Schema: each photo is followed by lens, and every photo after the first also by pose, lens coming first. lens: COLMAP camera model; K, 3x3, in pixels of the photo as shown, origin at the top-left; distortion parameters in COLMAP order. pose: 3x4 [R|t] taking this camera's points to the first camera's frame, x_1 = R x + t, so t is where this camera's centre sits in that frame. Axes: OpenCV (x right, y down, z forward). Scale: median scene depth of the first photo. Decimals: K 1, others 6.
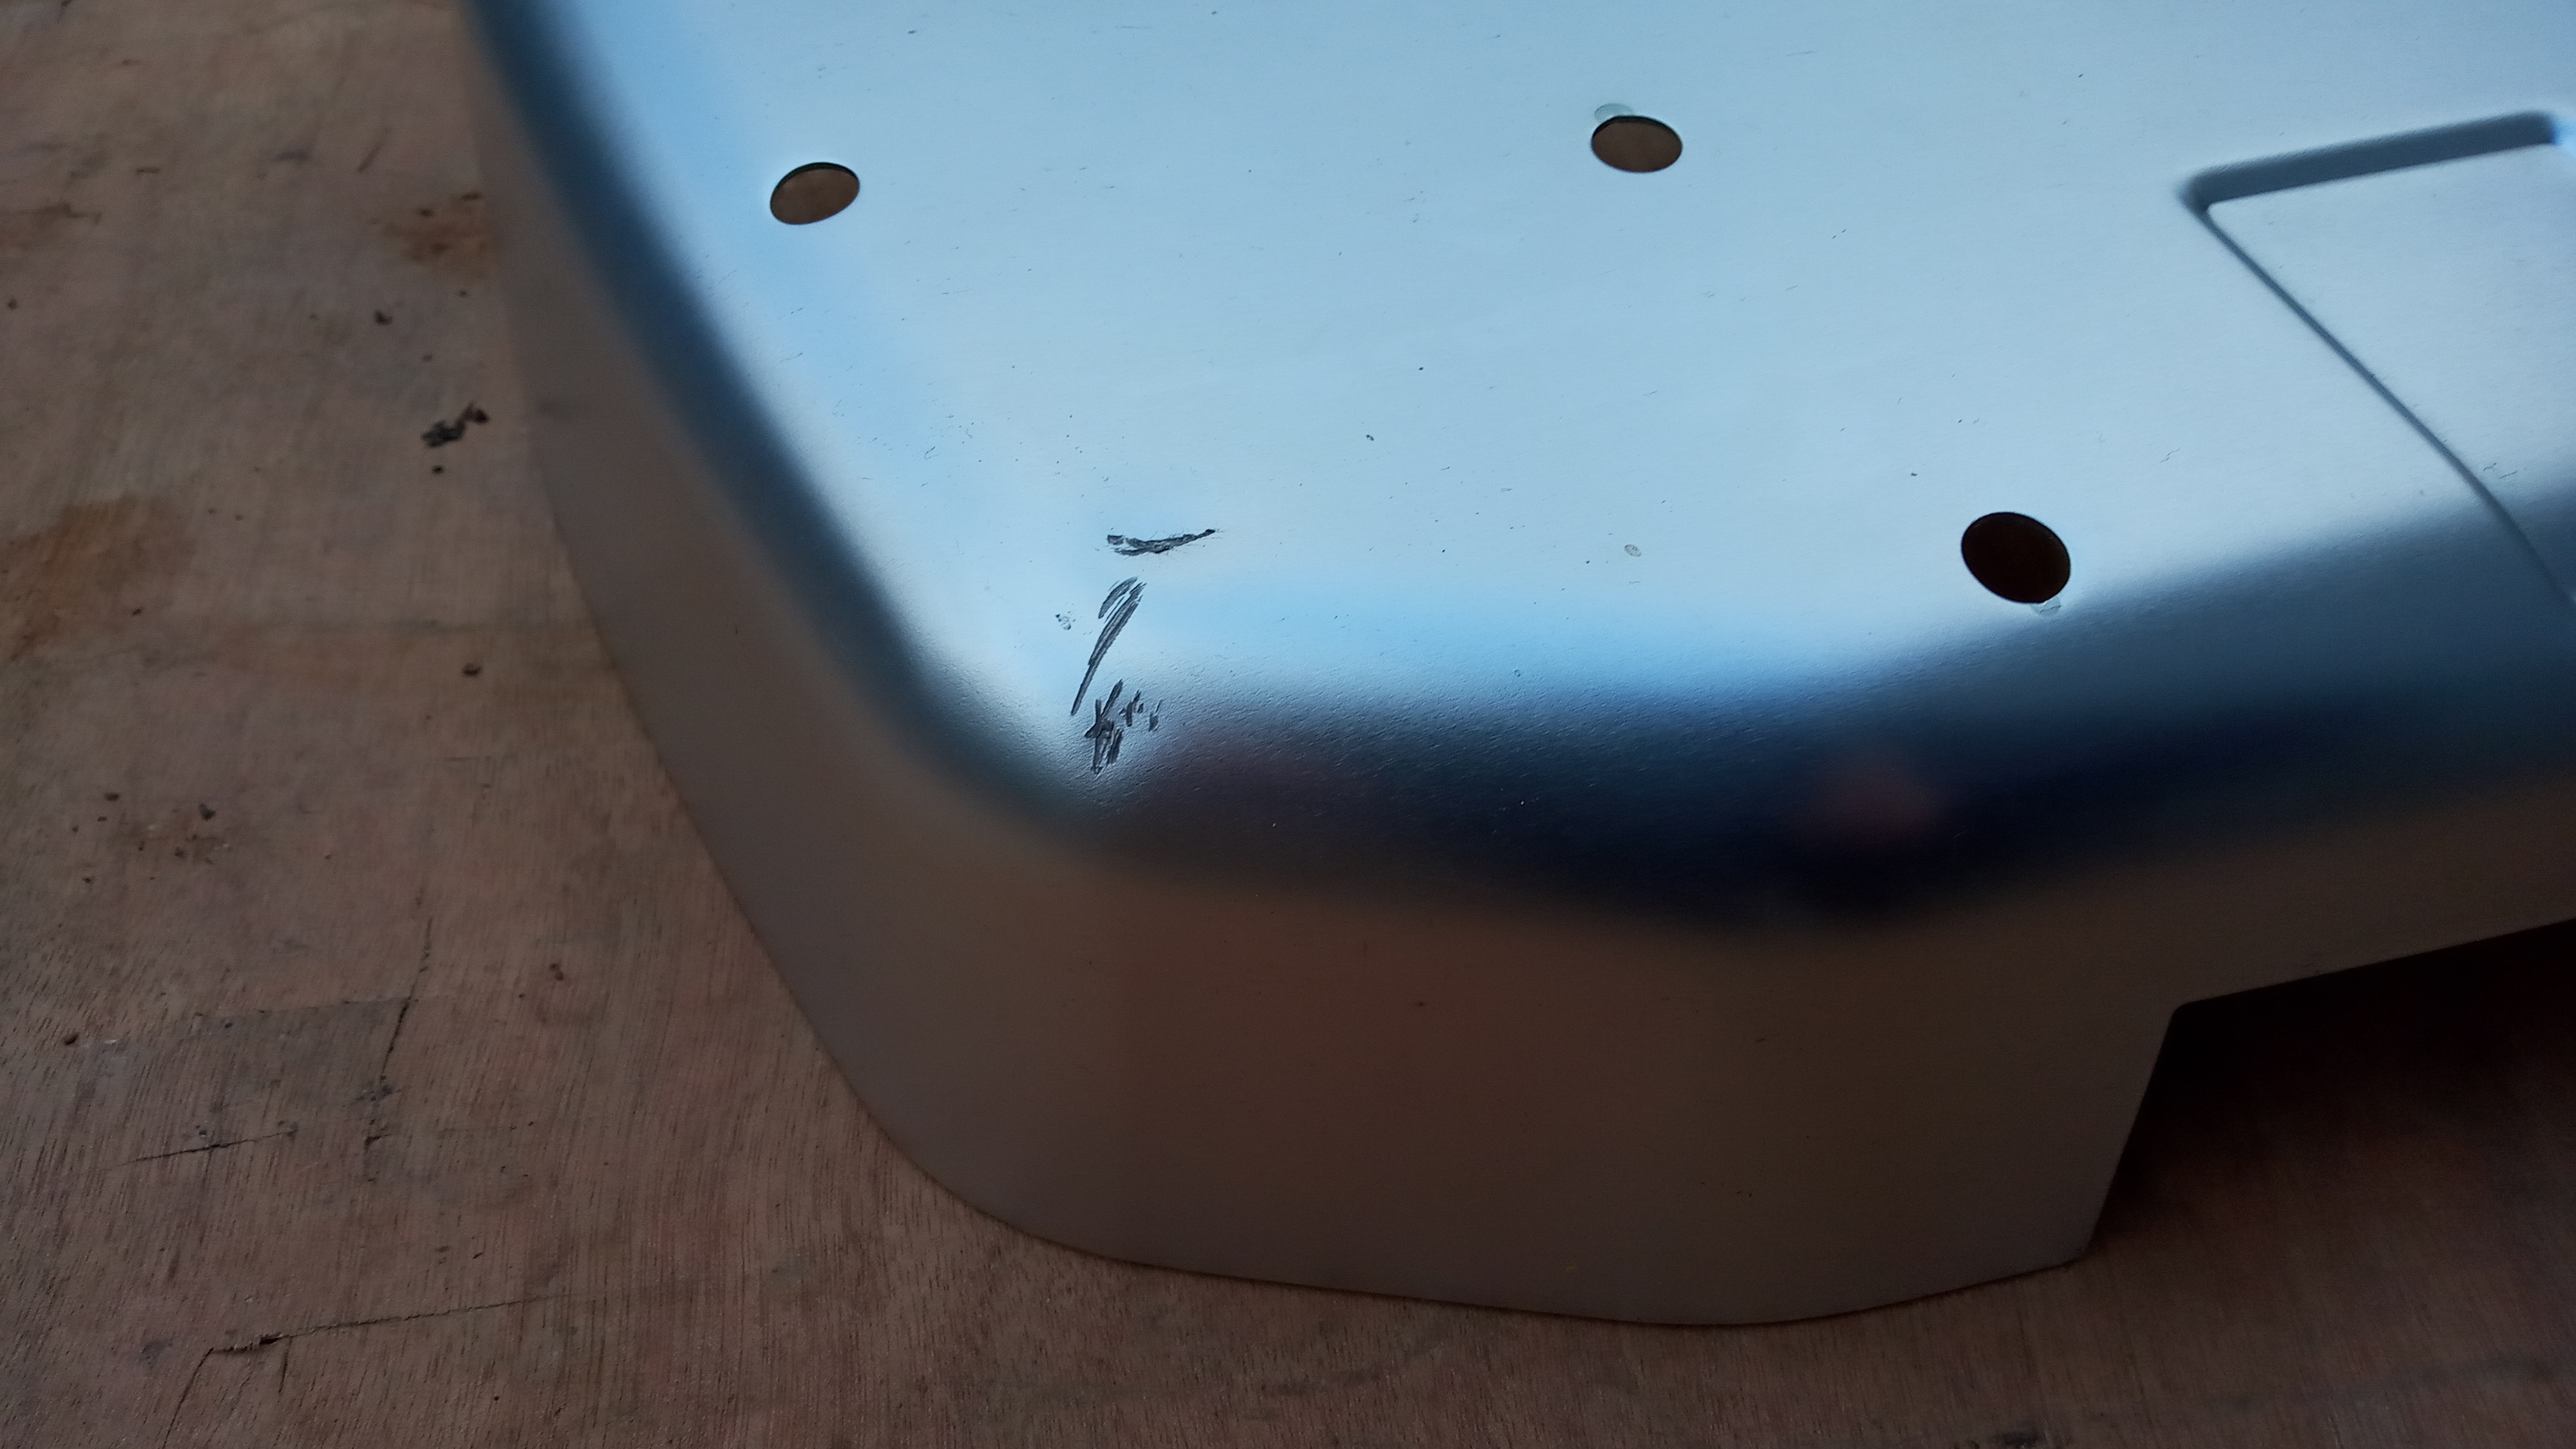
lens RADIAL K [[1980.9, 0, 1263.6], [0, 1980.9, 715.2], [0, 0, 1]] dist [0.014075, -0.033171]
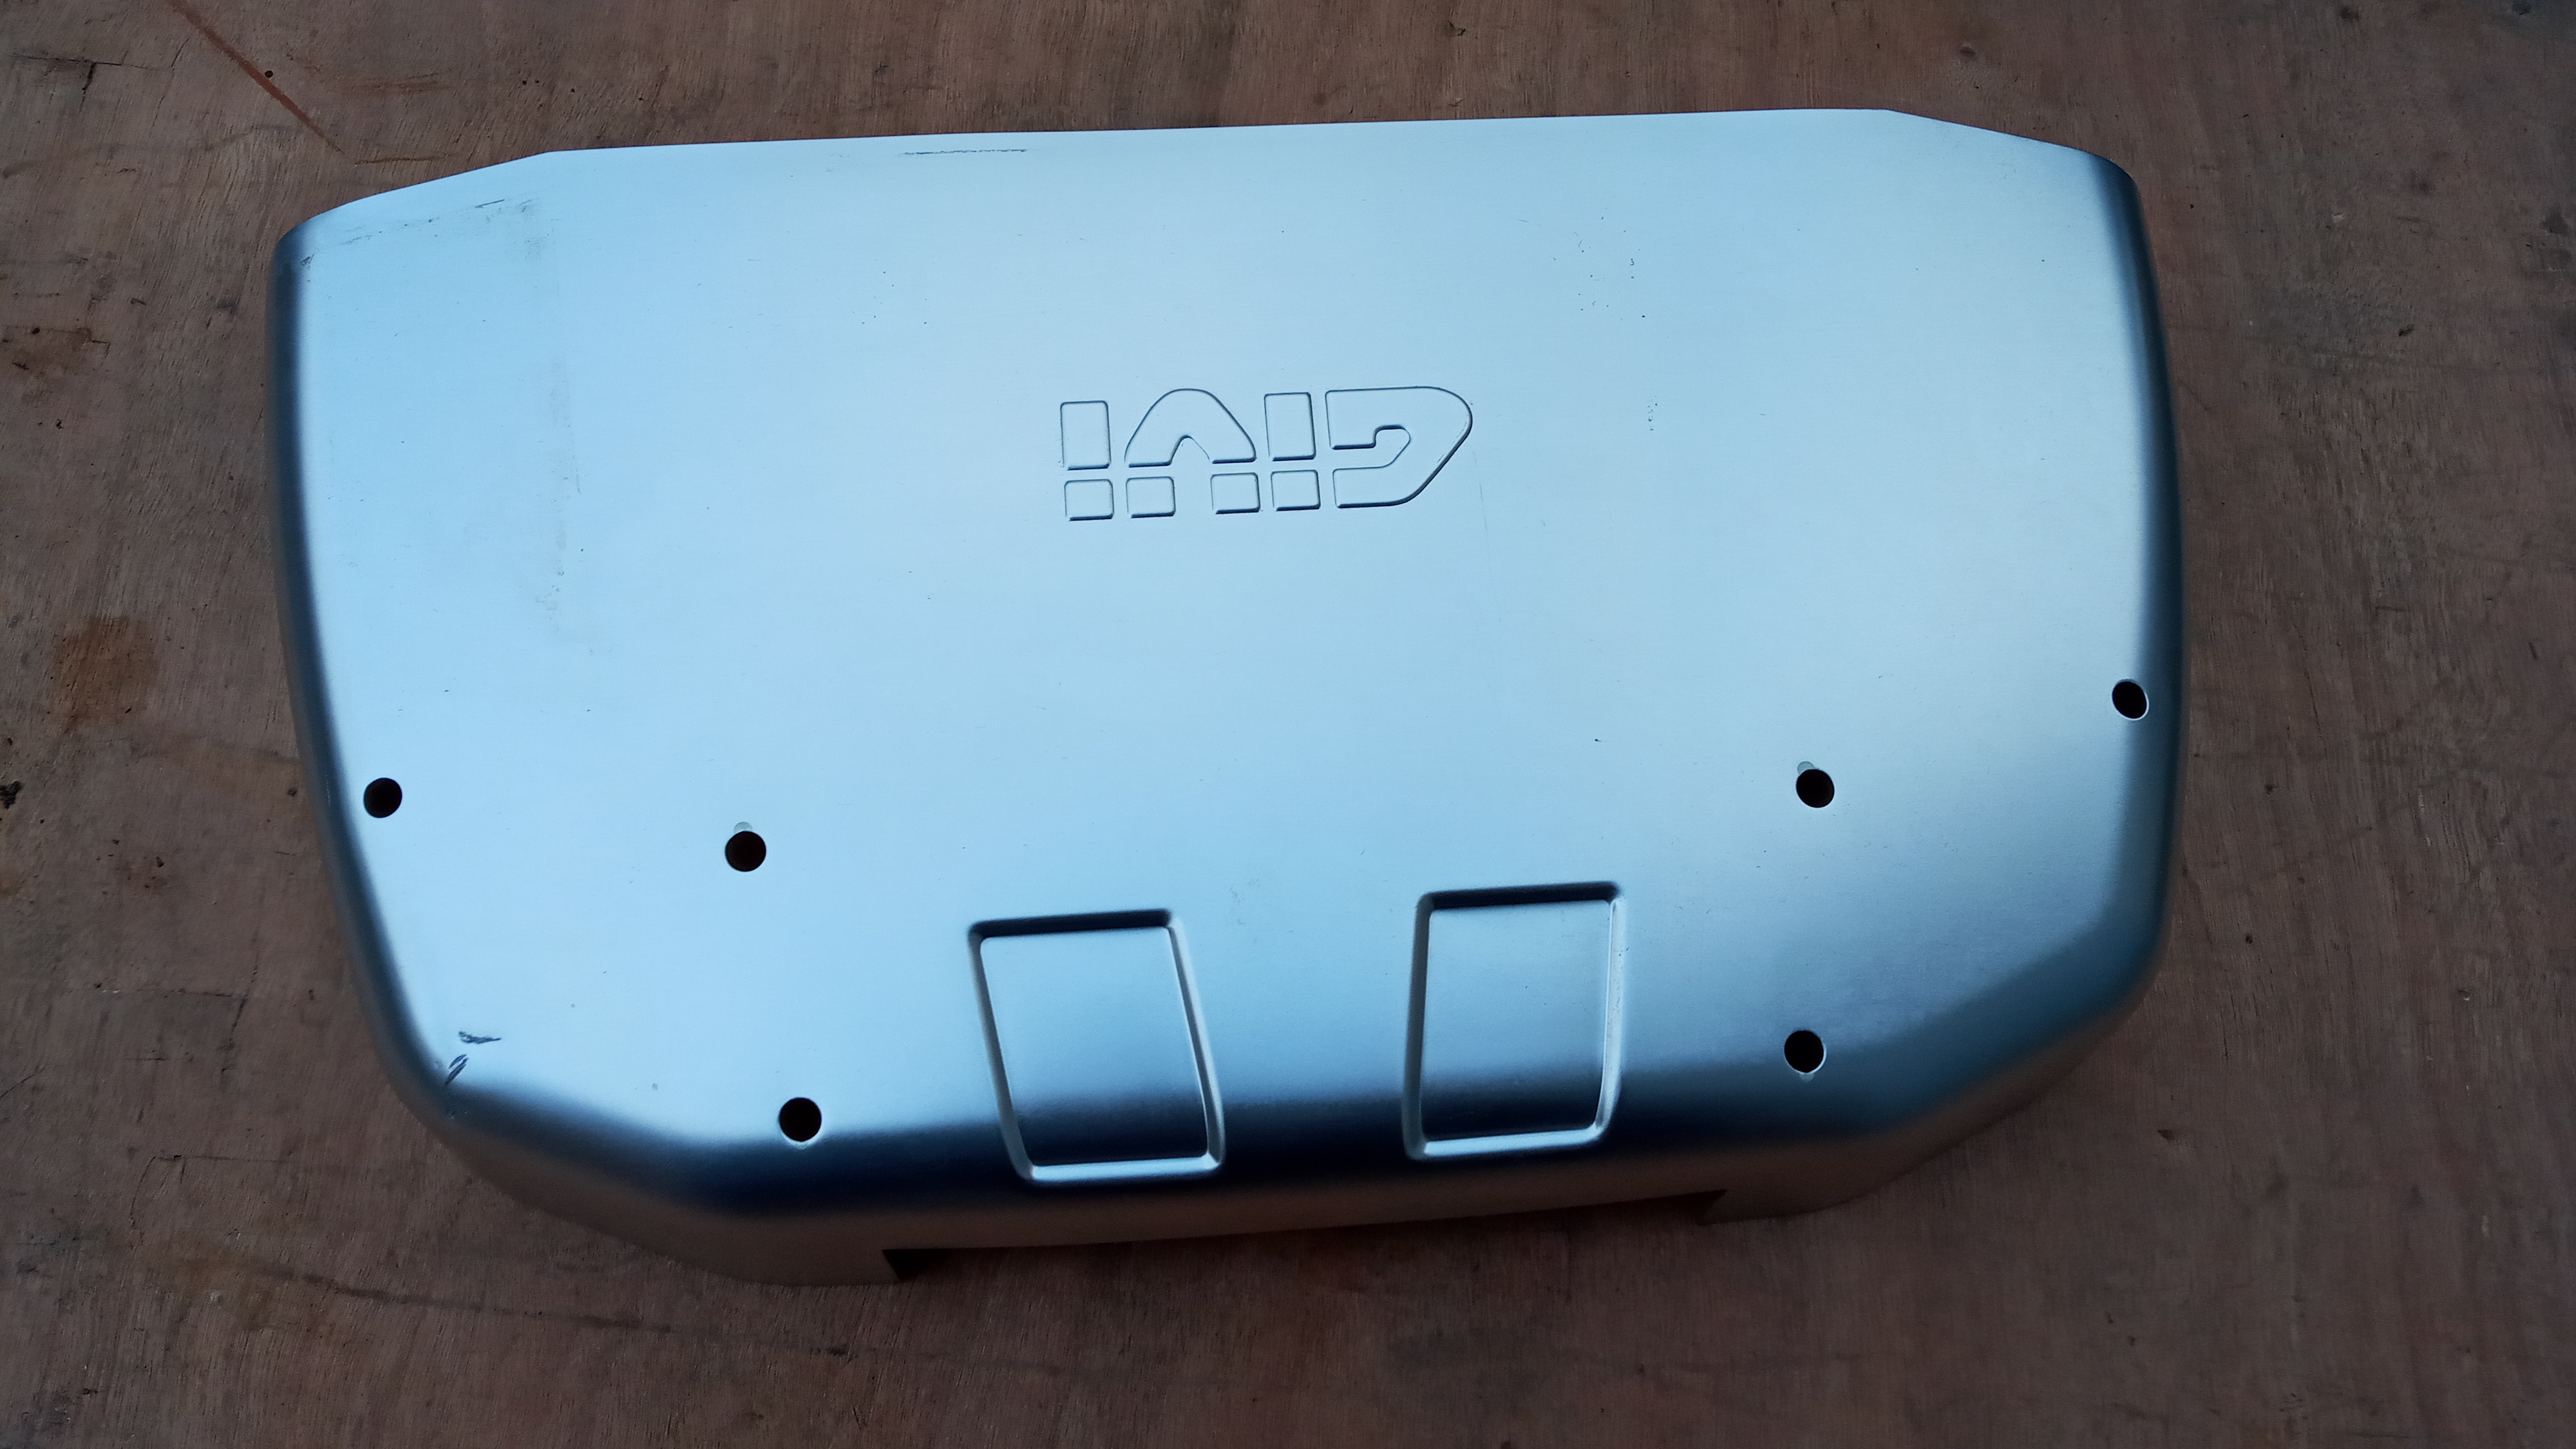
lens RADIAL K [[1980.9, 0, 1308.3], [0, 1980.9, 722.1], [0, 0, 1]] dist [0.014075, -0.033171]
pose [[0.979915, 0.199168, -0.009894, 0.688065], [-0.177311, 0.892937, 0.413793, -1.246415], [0.091249, -0.403728, 0.910317, -0.779239]]
